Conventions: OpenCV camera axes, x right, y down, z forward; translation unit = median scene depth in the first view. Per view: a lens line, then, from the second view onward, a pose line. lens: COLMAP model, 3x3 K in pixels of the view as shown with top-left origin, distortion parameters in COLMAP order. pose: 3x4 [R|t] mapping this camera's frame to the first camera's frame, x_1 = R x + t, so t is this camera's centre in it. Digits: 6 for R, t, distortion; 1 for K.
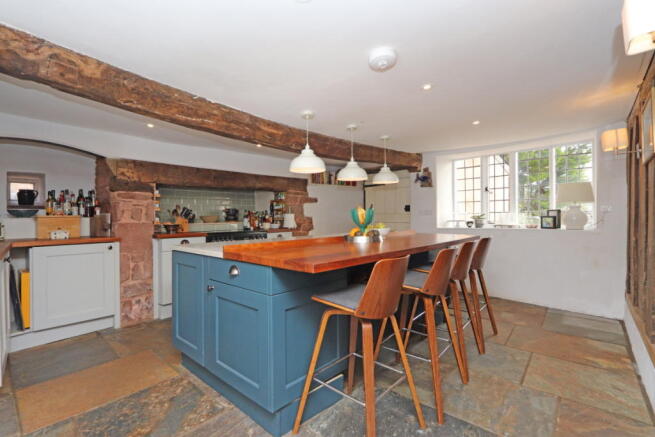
lens RADIAL K [[302.8, 0, 324.1], [0, 302.8, 214.9], [0, 0, 1]] dist [-0.012137, 0.000445]
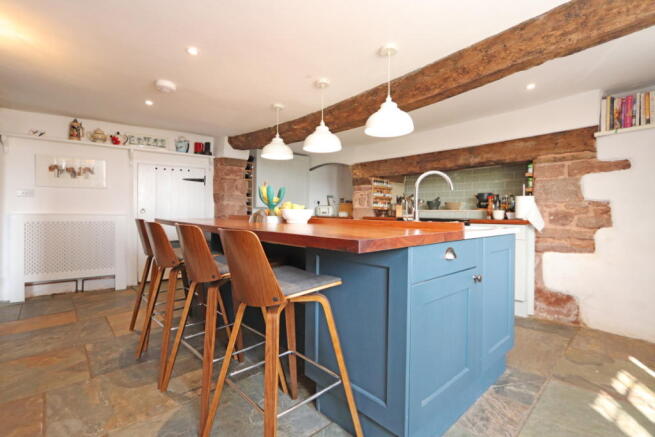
lens RADIAL K [[302.8, 0, 324.1], [0, 302.8, 214.9], [0, 0, 1]] dist [-0.012137, 0.000445]
pose [[-0.109468, 0.017679, -0.993833, 0.792060], [-0.001962, 0.999836, 0.018002, 0.035257], [0.993988, 0.003921, -0.109415, 0.979572]]
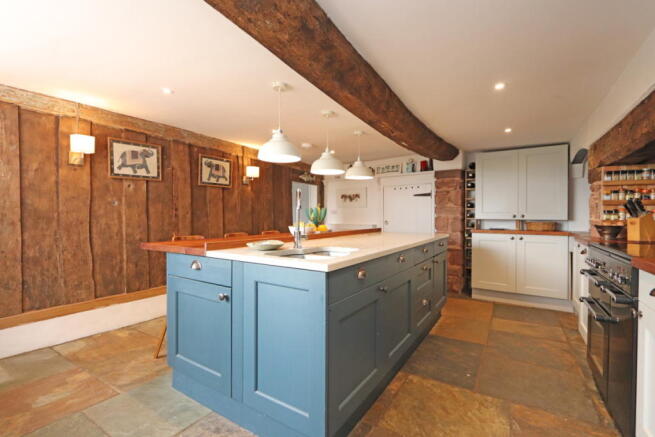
lens RADIAL K [[302.8, 0, 324.1], [0, 302.8, 214.9], [0, 0, 1]] dist [-0.012137, 0.000445]
pose [[-0.988435, 0.006542, -0.151503, 0.209764], [0.007508, 0.999955, -0.005802, 0.009122], [0.151458, -0.006872, -0.988440, 1.691731]]
